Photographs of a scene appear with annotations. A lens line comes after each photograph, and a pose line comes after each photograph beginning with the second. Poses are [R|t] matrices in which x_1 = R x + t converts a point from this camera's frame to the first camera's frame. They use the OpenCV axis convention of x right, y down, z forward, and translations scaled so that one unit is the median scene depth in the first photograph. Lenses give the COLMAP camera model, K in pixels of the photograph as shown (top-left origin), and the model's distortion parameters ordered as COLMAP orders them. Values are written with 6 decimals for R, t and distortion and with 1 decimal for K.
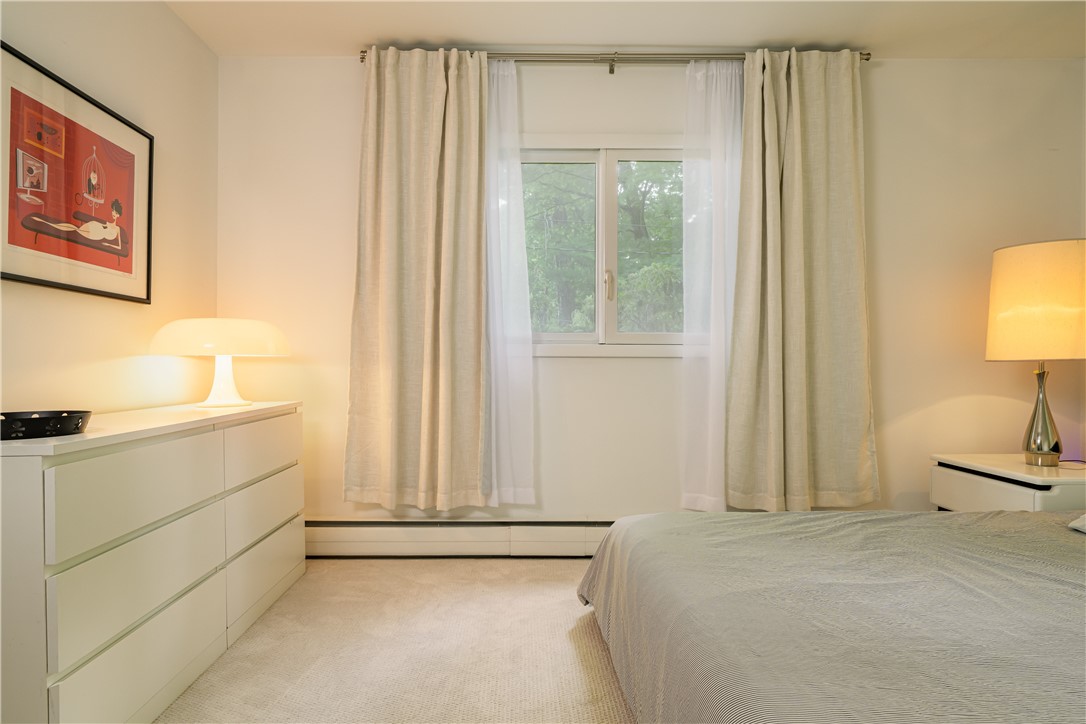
lens RADIAL K [[666.5, 0, 540.2], [0, 666.5, 363.7], [0, 0, 1]] dist [0.004127, 0.001377]
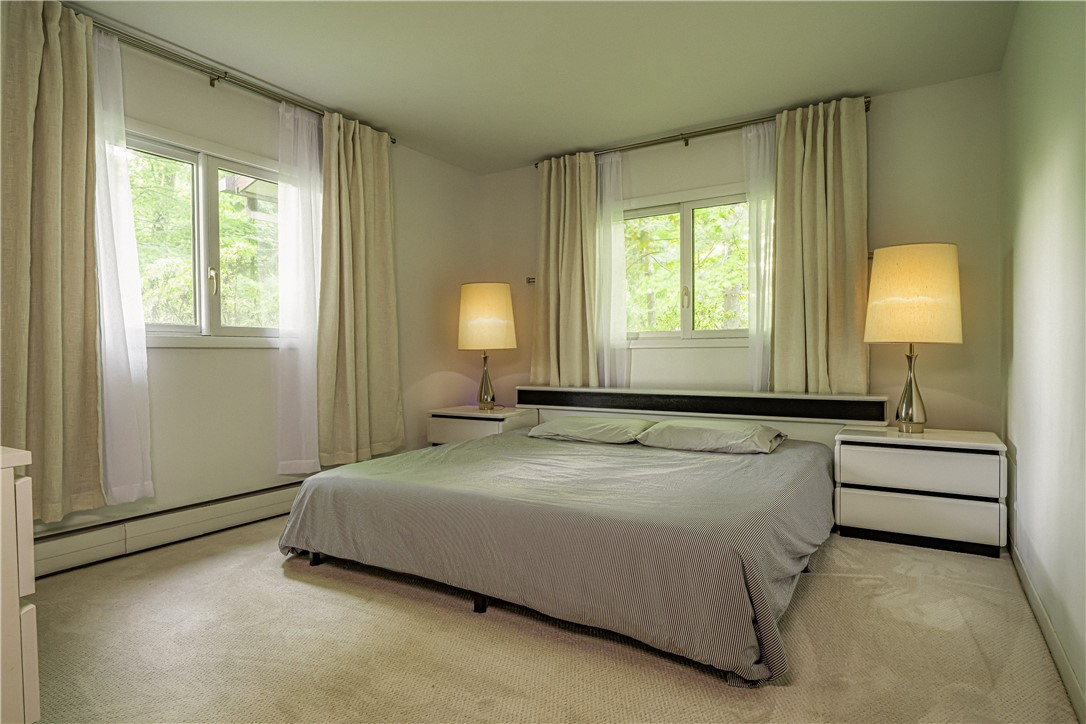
lens RADIAL K [[614.1, 0, 542.6], [0, 614.1, 357.9], [0, 0, 1]] dist [0.001514, -0.000566]
pose [[0.531926, -0.015178, 0.846655, -0.484744], [0.007917, 0.999885, 0.012951, -0.002858], [-0.846754, -0.000186, 0.531985, 0.015822]]
